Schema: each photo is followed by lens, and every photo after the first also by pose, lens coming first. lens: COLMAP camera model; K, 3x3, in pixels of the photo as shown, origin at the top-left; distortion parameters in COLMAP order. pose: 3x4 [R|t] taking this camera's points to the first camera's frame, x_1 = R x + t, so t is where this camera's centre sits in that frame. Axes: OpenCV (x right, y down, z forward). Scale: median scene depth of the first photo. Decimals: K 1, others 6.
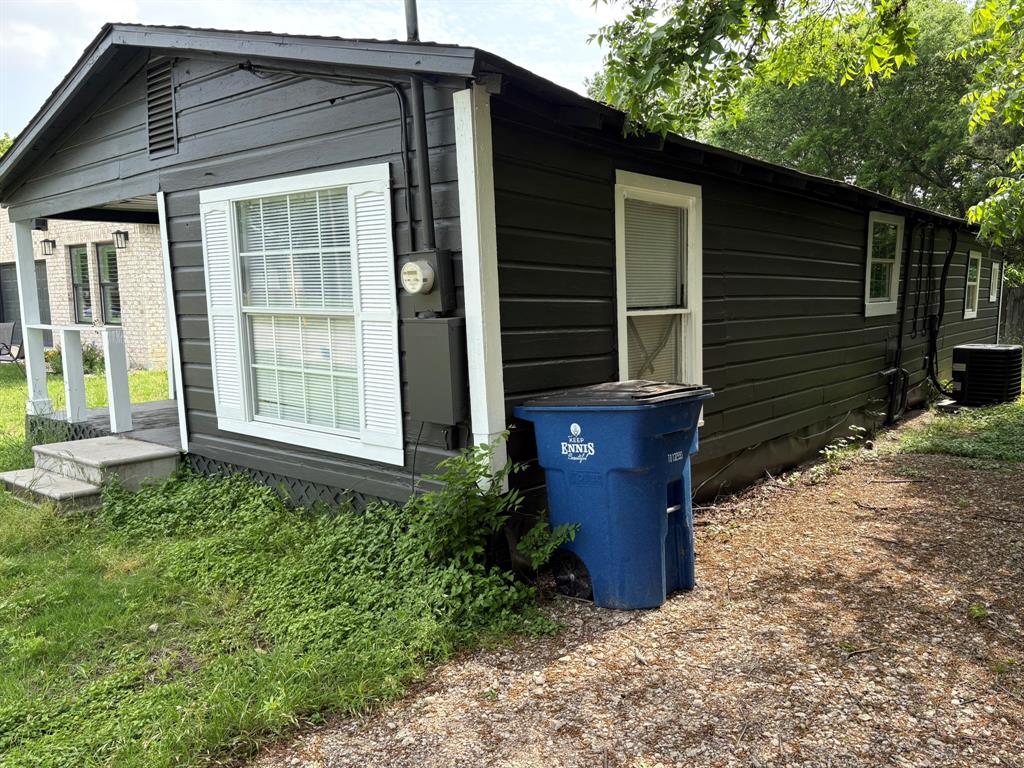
lens RADIAL K [[800.0, 0, 517.7], [0, 800.0, 386.2], [0, 0, 1]] dist [0.026614, -0.021622]
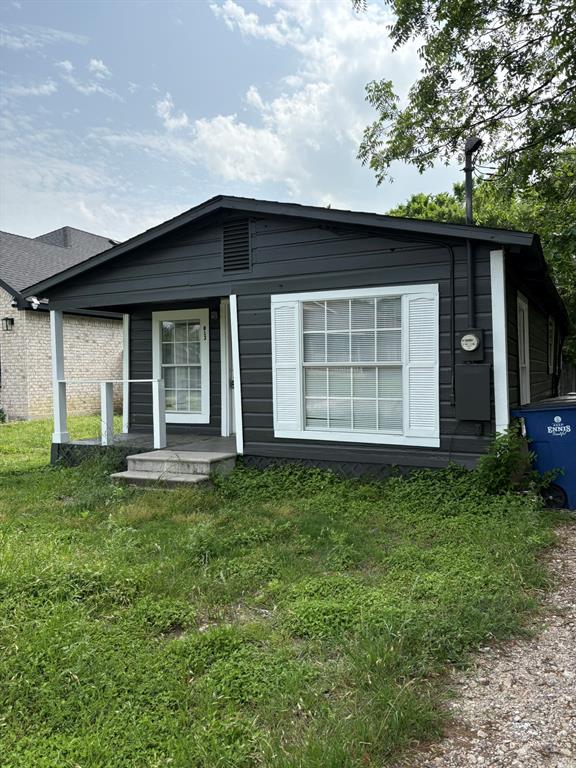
lens RADIAL K [[600.0, 0, 282.7], [0, 600.0, 386.0], [0, 0, 1]] dist [0.026614, -0.021622]
pose [[0.971956, -0.008292, 0.235015, -0.669814], [0.029816, 0.995658, -0.088182, 0.059301], [-0.233263, 0.092717, 0.967983, -0.207149]]
